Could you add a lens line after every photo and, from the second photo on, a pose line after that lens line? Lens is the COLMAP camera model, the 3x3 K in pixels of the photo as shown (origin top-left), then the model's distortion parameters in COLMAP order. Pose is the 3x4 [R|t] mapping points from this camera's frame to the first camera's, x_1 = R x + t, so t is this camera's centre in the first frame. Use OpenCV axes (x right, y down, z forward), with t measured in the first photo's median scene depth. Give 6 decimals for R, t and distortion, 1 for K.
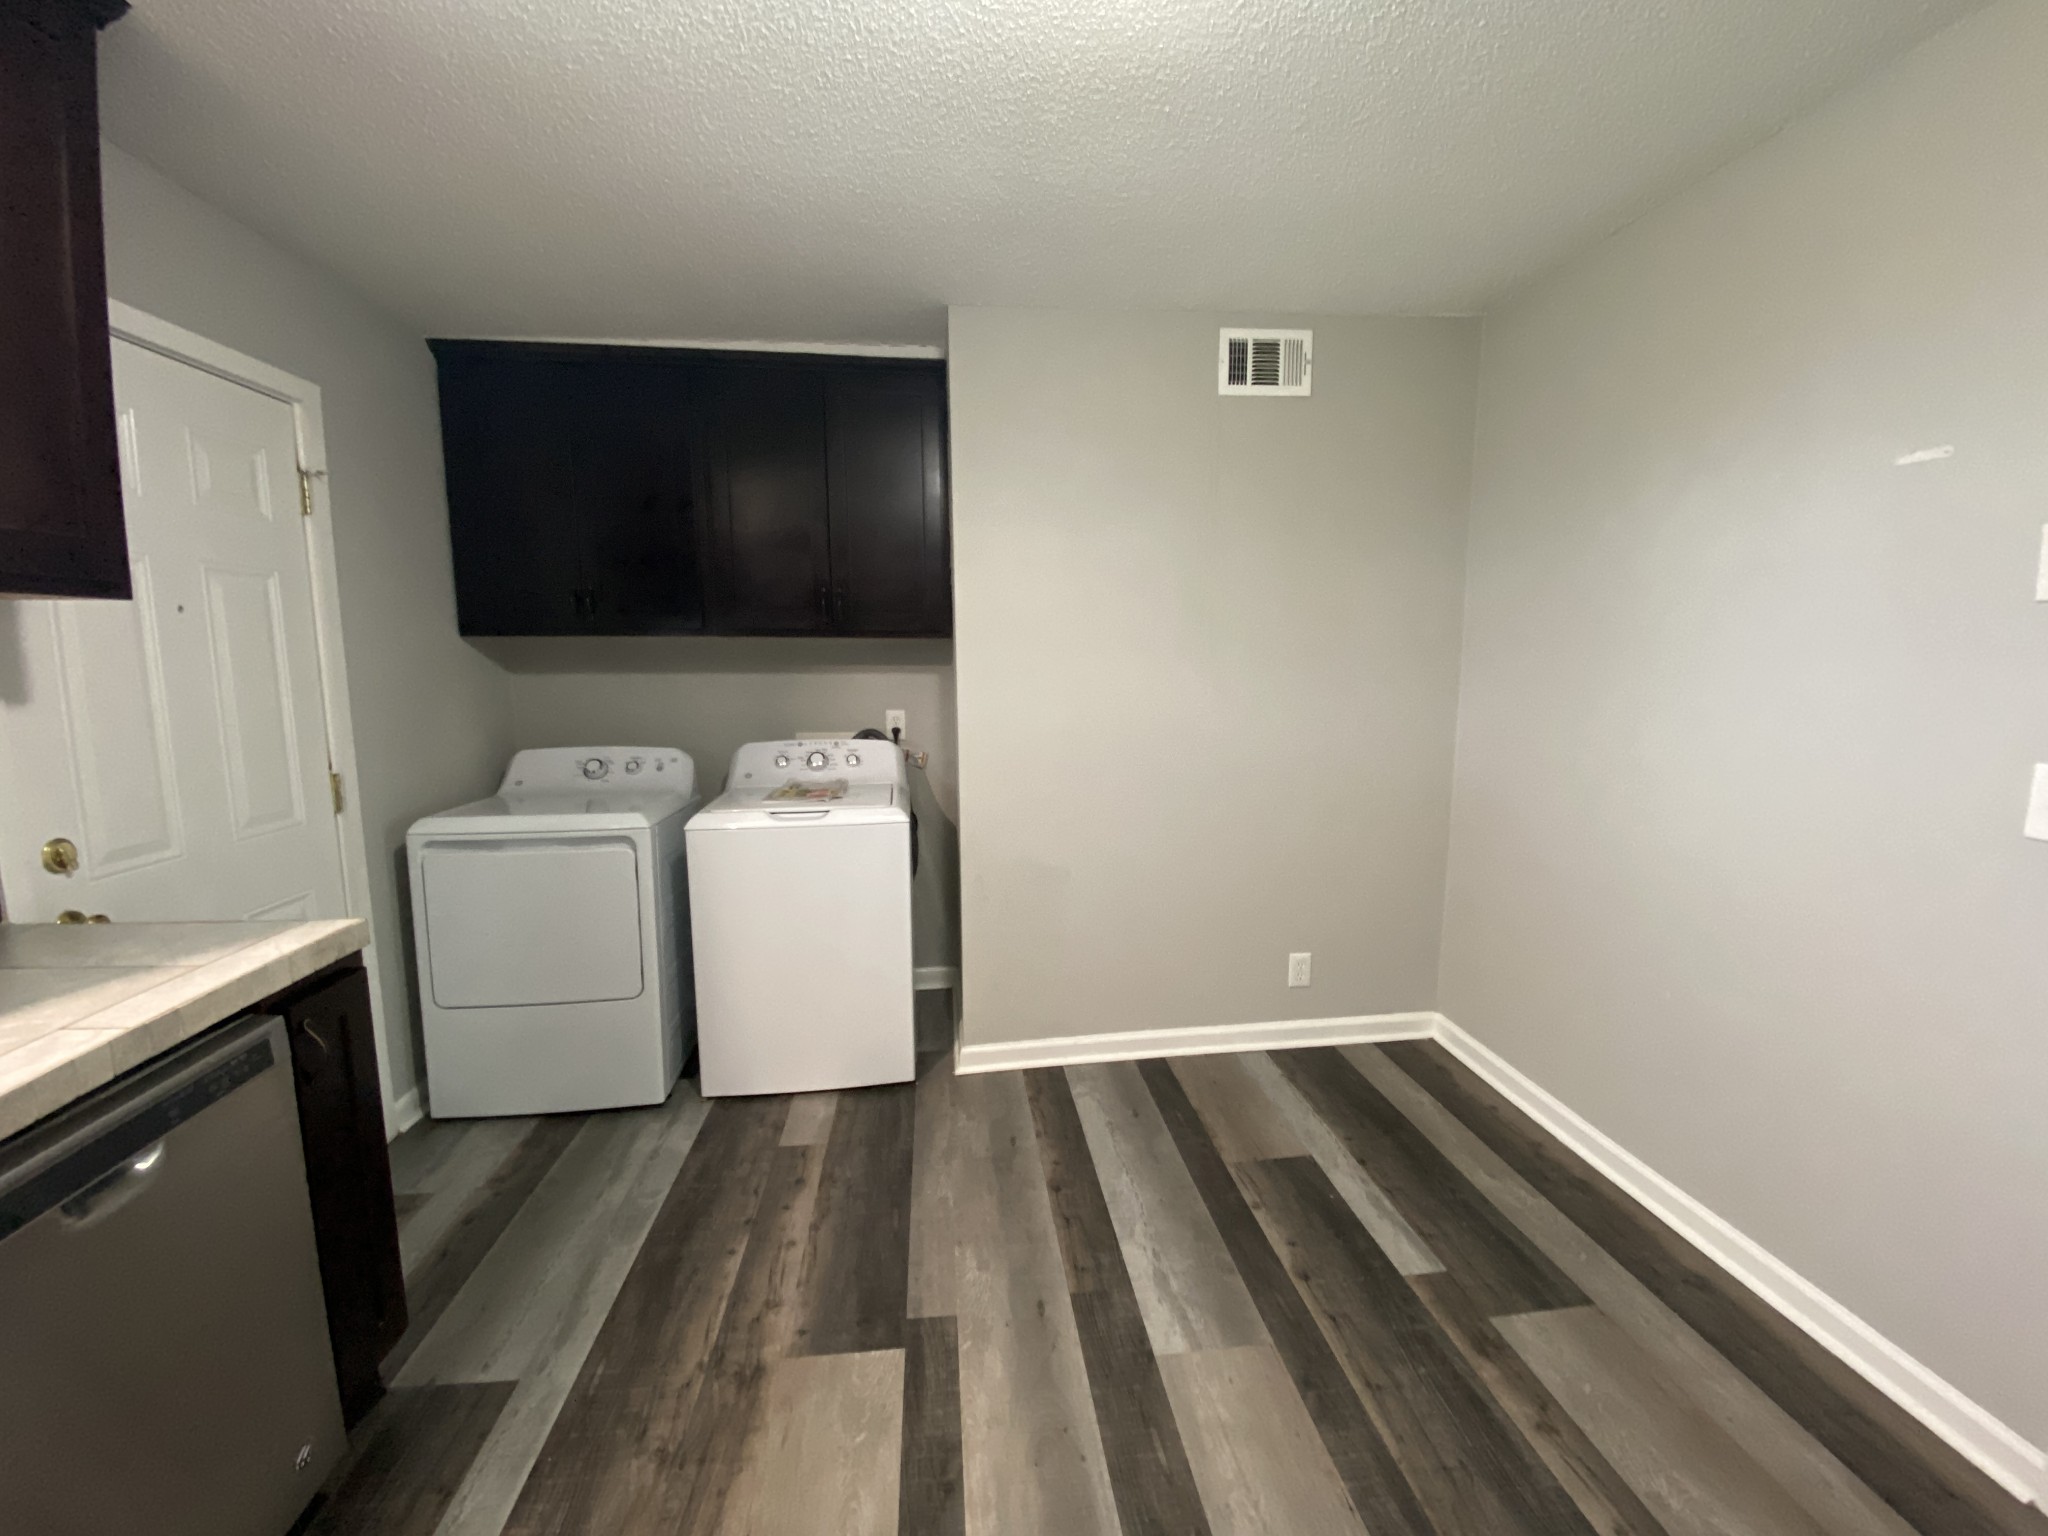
lens RADIAL K [[825.1, 0, 1013.6], [0, 825.1, 770.5], [0, 0, 1]] dist [0.020622, -0.021314]
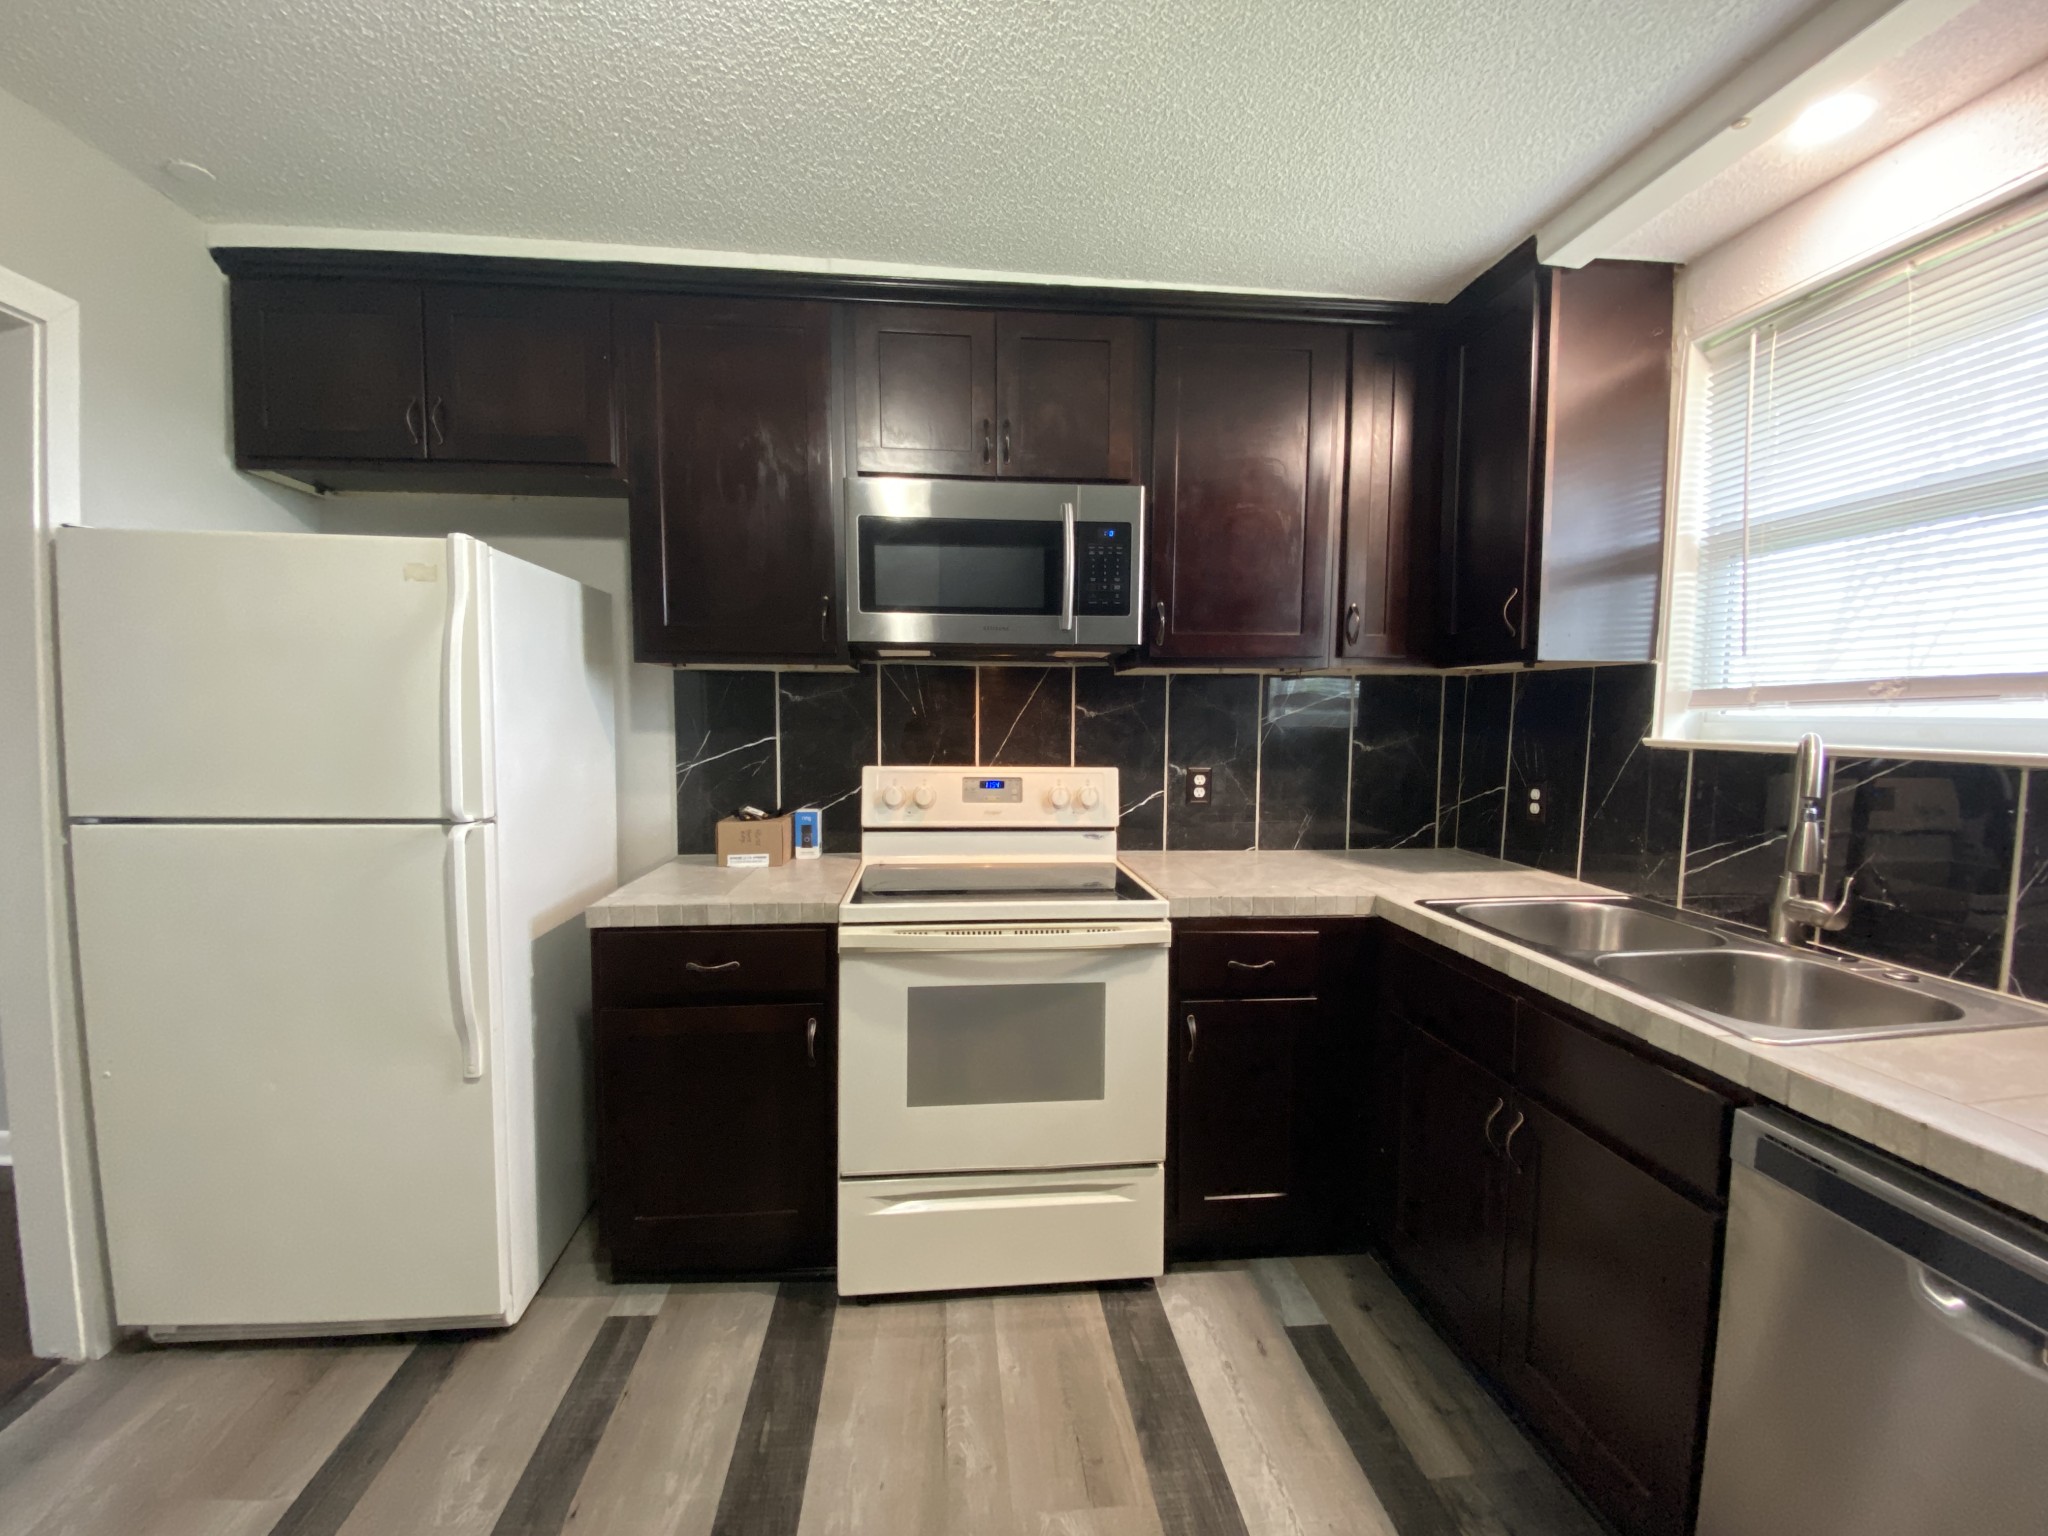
lens RADIAL K [[825.1, 0, 1013.6], [0, 825.1, 770.5], [0, 0, 1]] dist [0.020622, -0.021314]
pose [[-0.999889, -0.009453, 0.011546, -0.052901], [-0.006961, 0.979888, 0.199428, -0.088049], [-0.013199, 0.199325, -0.979845, 0.766797]]
